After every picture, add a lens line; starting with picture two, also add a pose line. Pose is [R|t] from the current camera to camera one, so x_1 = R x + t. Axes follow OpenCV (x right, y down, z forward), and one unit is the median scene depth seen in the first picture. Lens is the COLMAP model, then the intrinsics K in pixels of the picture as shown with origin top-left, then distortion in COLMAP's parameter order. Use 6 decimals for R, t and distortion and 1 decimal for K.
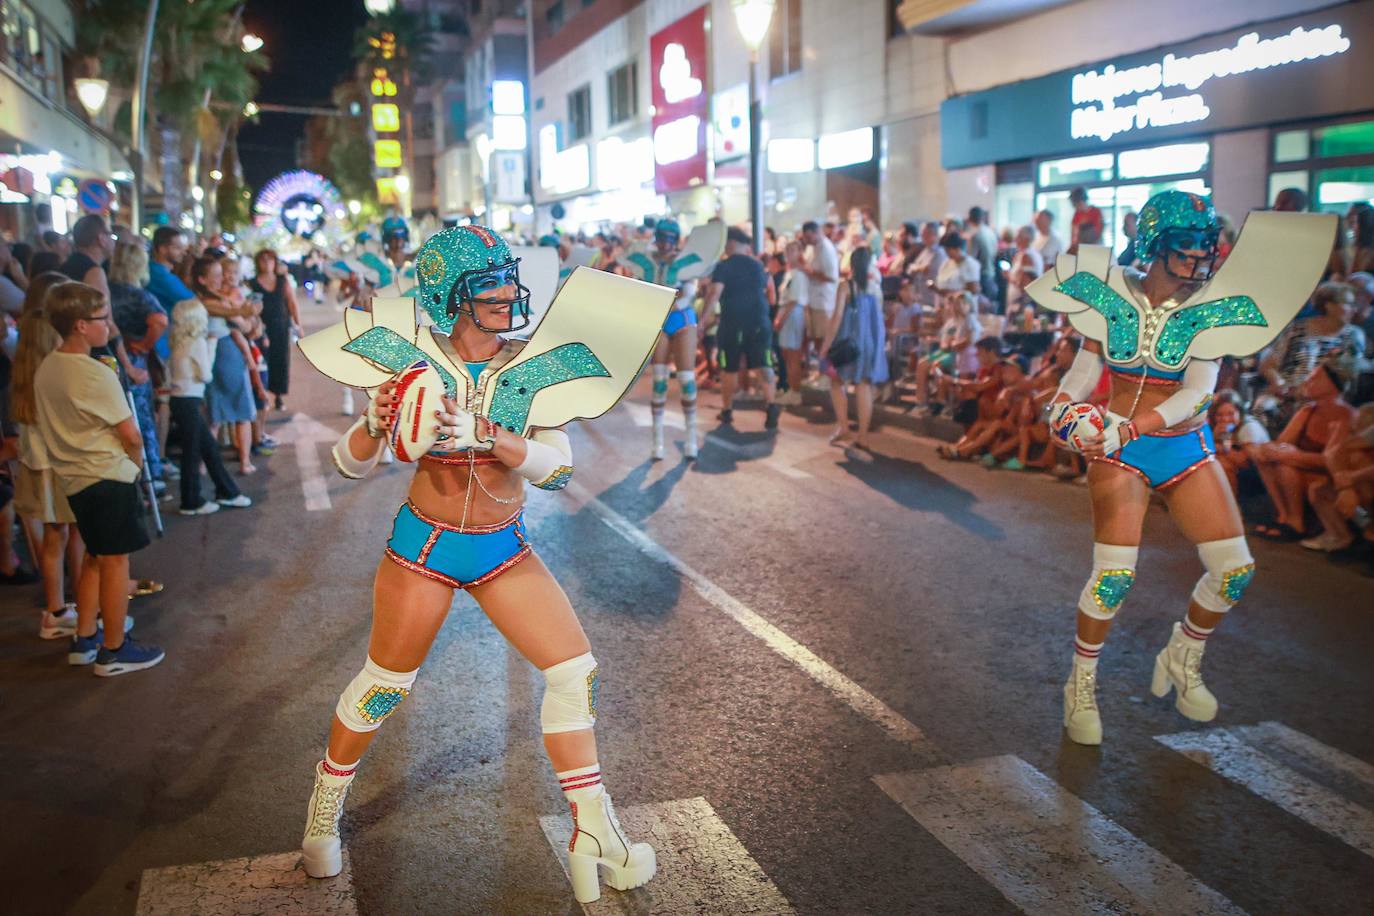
lens RADIAL K [[1485.0, 0, 687.0], [0, 1485.0, 458.0], [0, 0, 1]] dist [0.059236, 0.025774]
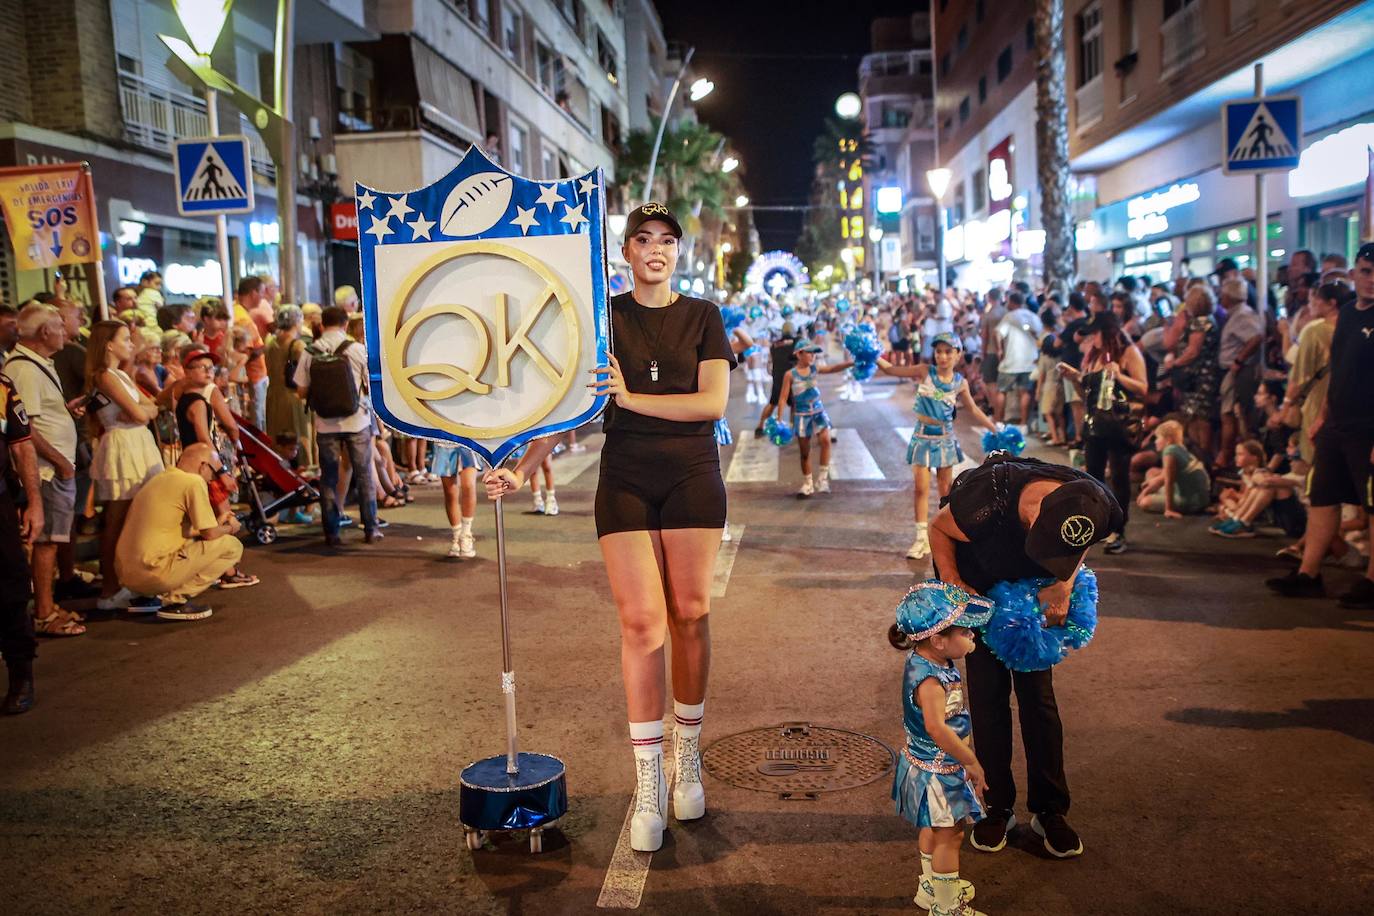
lens RADIAL K [[1485.0, 0, 687.0], [0, 1485.0, 458.0], [0, 0, 1]] dist [0.059236, 0.025774]
pose [[0.940544, 0.010881, -0.339497, 0.173312], [-0.022863, 0.999248, -0.031314, 0.050532], [0.338901, 0.037214, 0.940086, -0.369346]]
